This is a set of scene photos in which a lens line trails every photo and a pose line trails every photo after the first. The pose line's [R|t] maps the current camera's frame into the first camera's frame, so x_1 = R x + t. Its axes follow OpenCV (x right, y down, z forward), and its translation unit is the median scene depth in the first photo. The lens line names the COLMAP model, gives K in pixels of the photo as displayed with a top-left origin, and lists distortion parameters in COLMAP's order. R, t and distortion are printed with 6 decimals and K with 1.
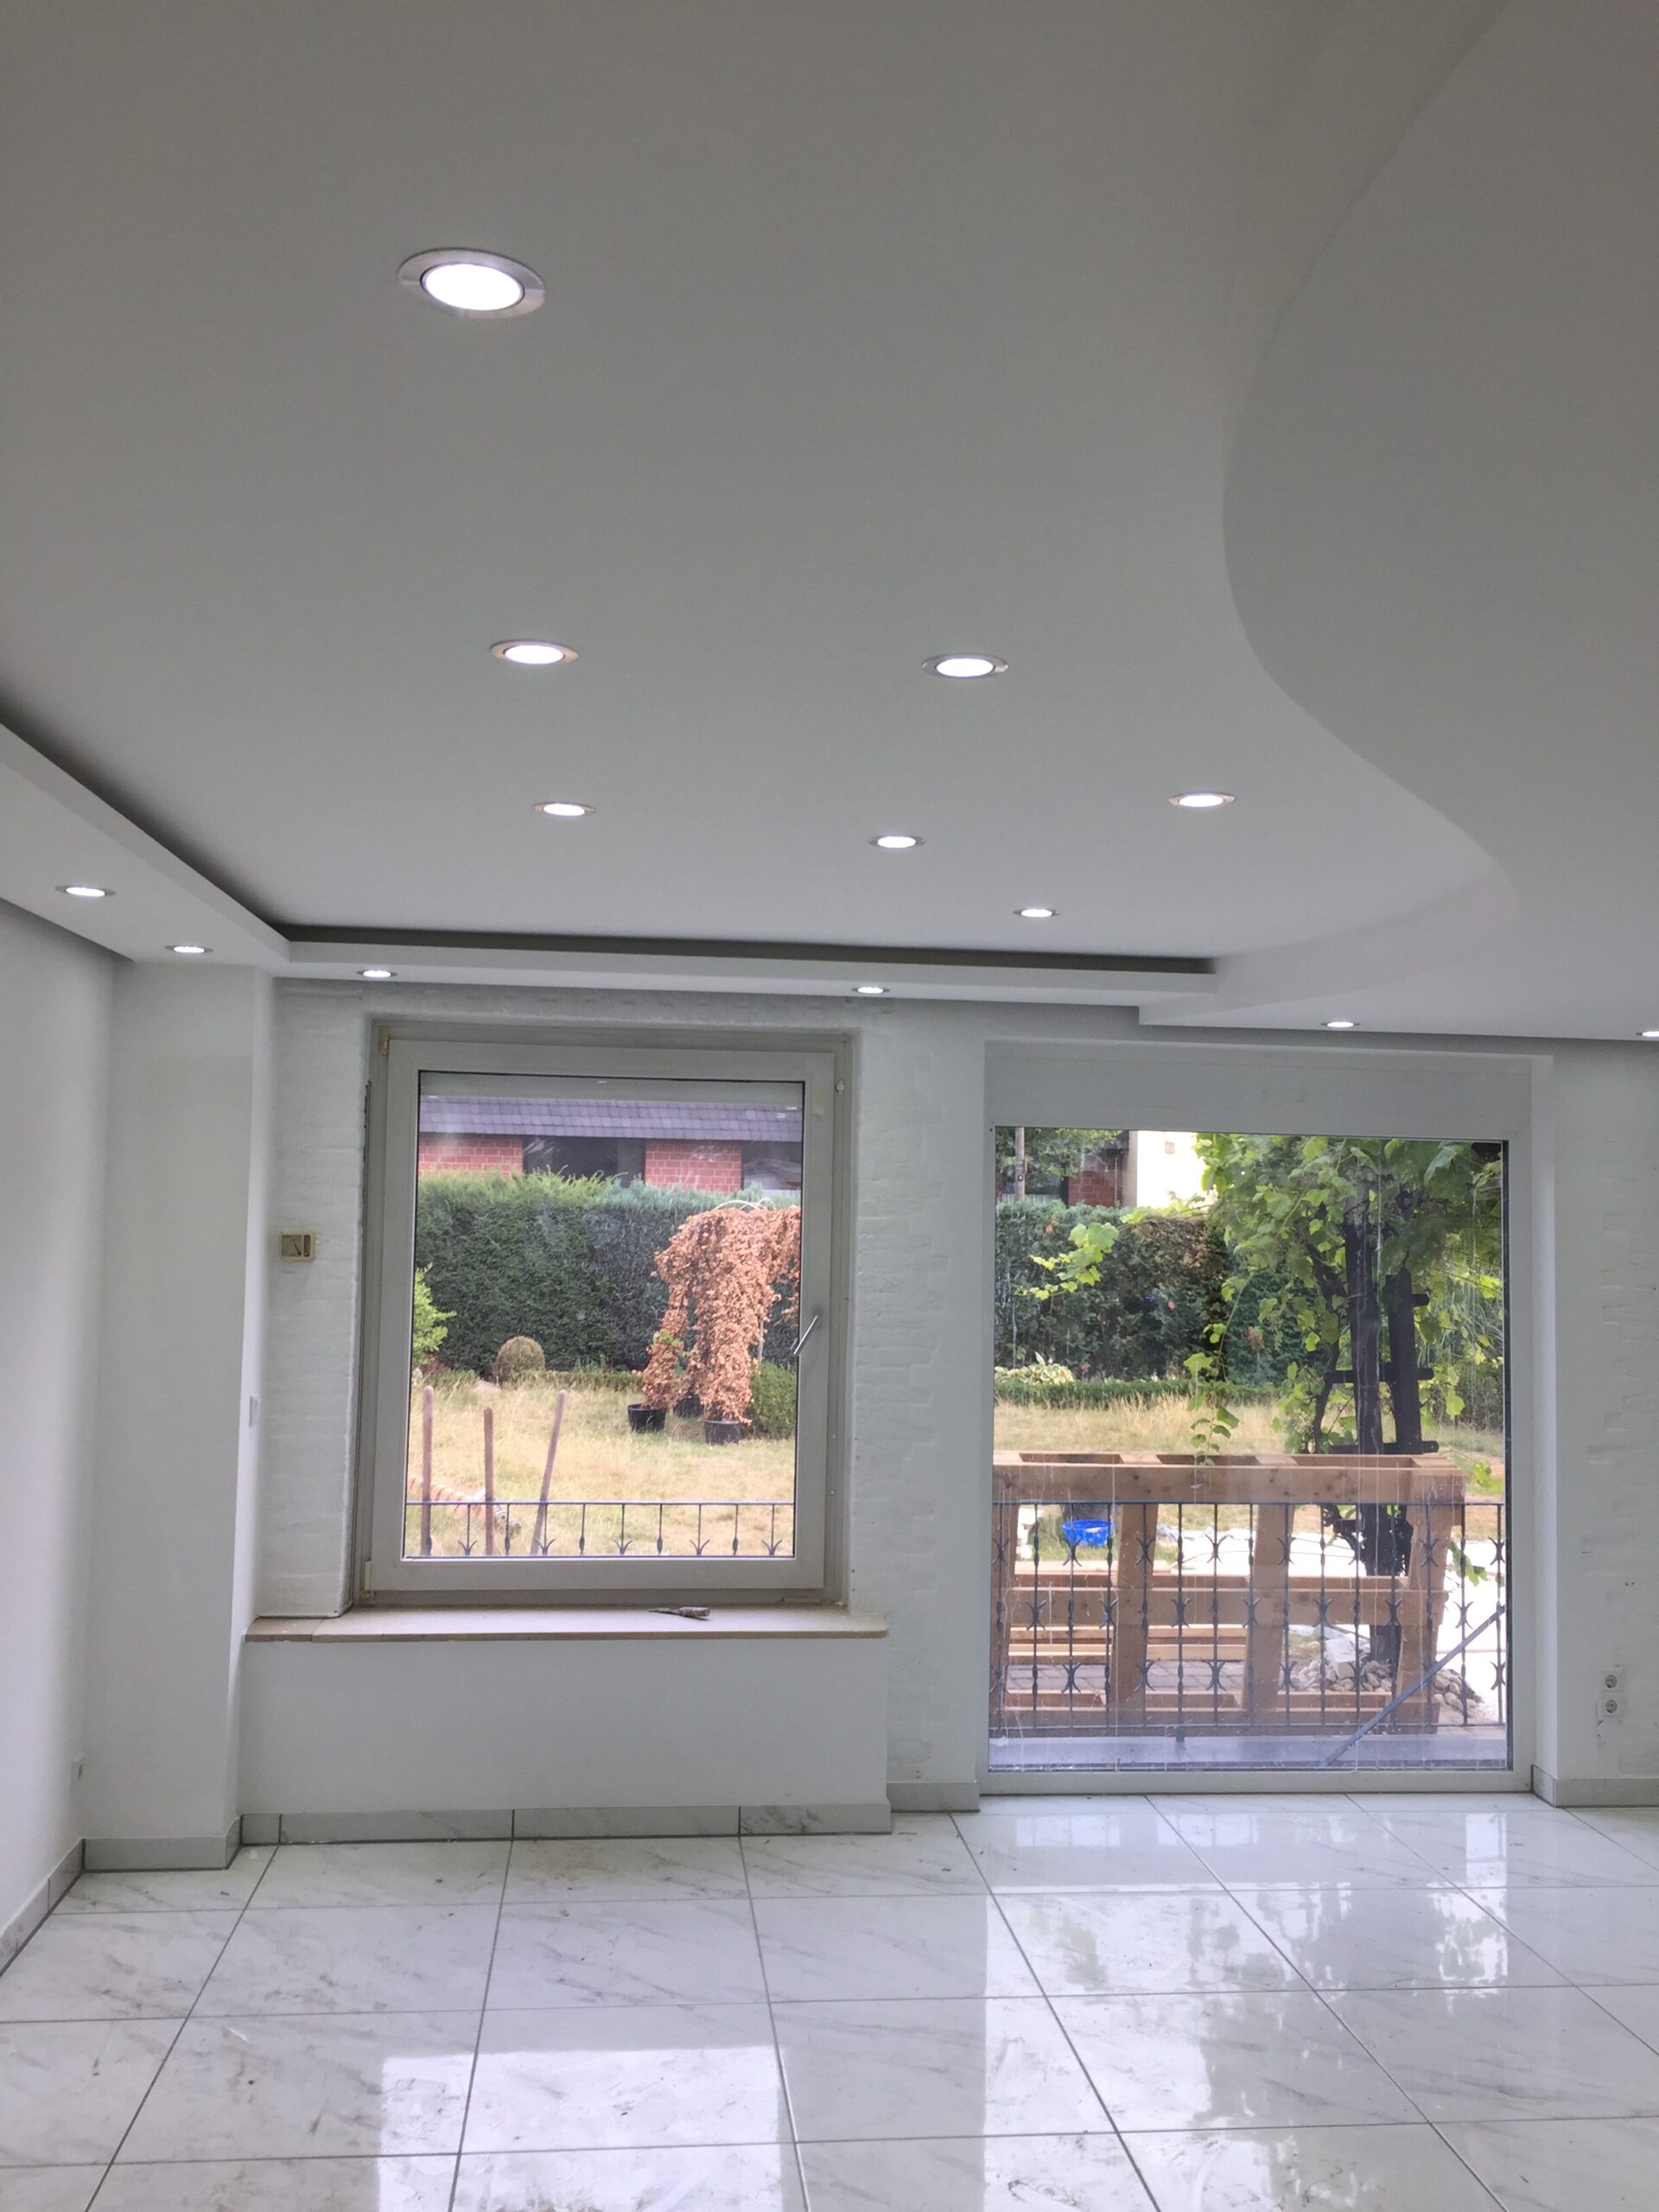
lens RADIAL K [[1940.5, 0, 831.7], [0, 1940.5, 1087.6], [0, 0, 1]] dist [0.071143, -0.103450]
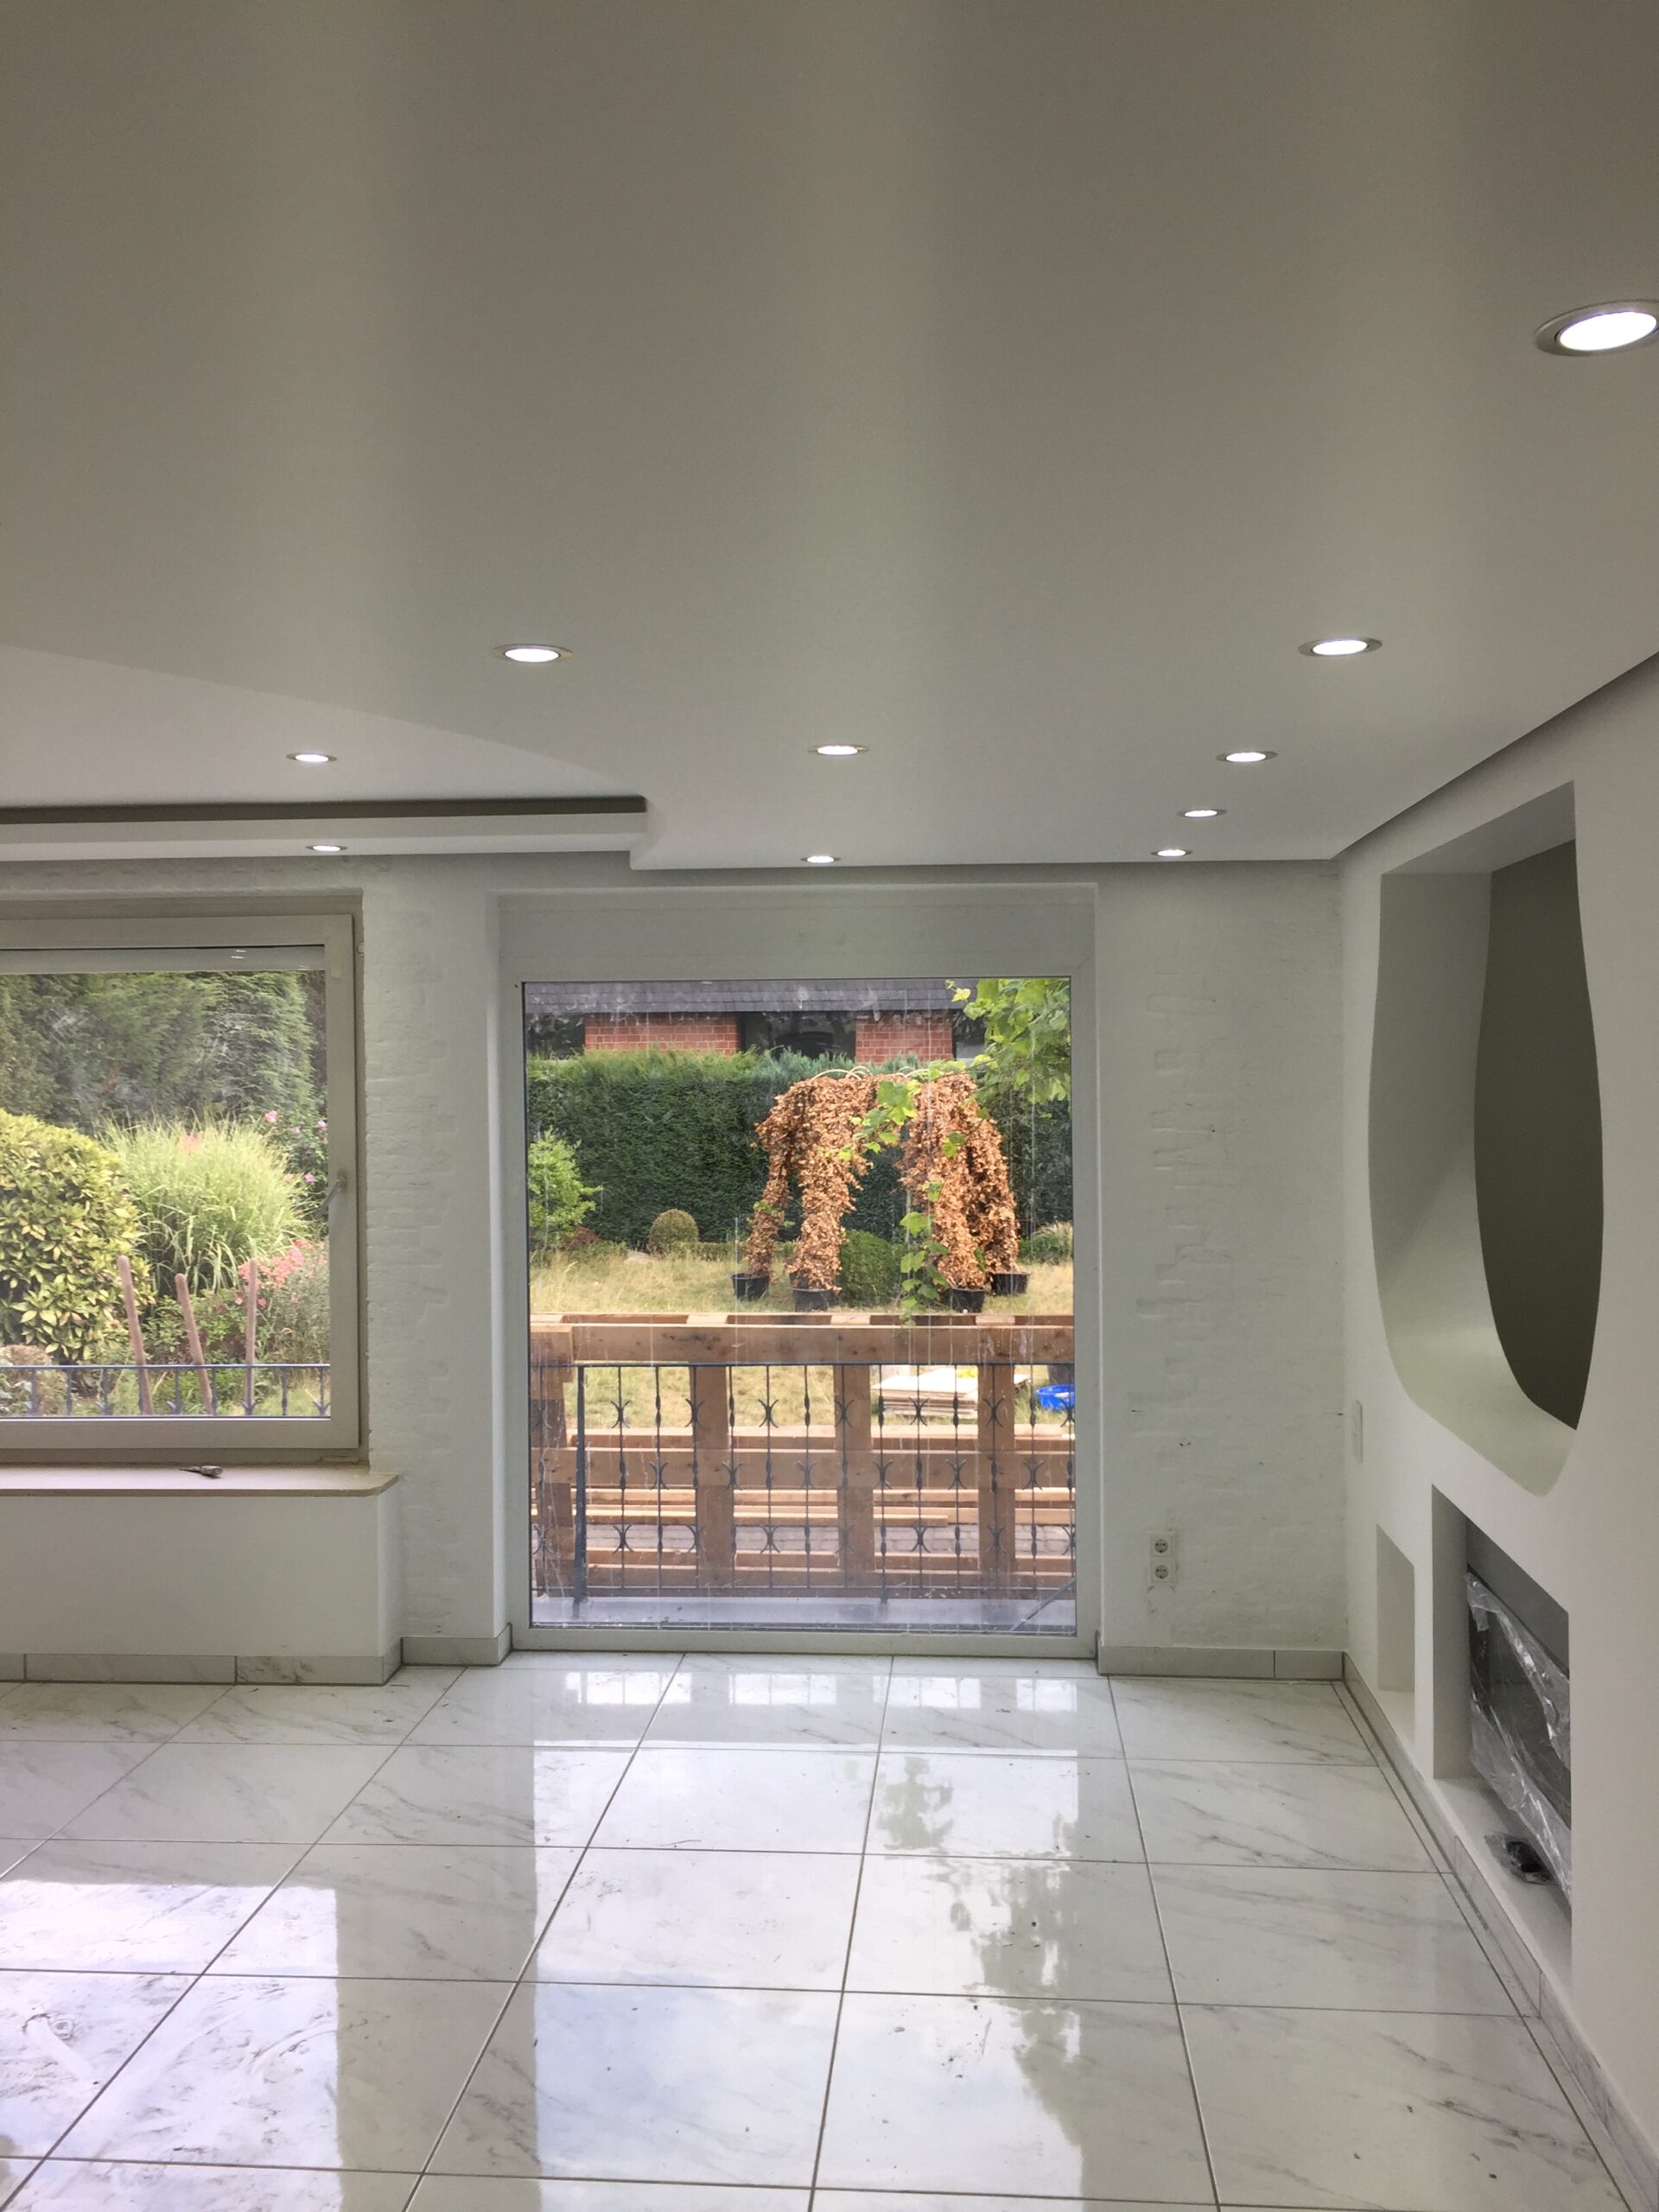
lens RADIAL K [[1949.7, 0, 829.5], [0, 1949.7, 1106.0], [0, 0, 1]] dist [0.072472, -0.123430]
pose [[0.981705, -0.027872, -0.188357, 0.399782], [0.041868, 0.996615, 0.070745, 0.017825], [0.185747, -0.077337, 0.979549, 0.061901]]
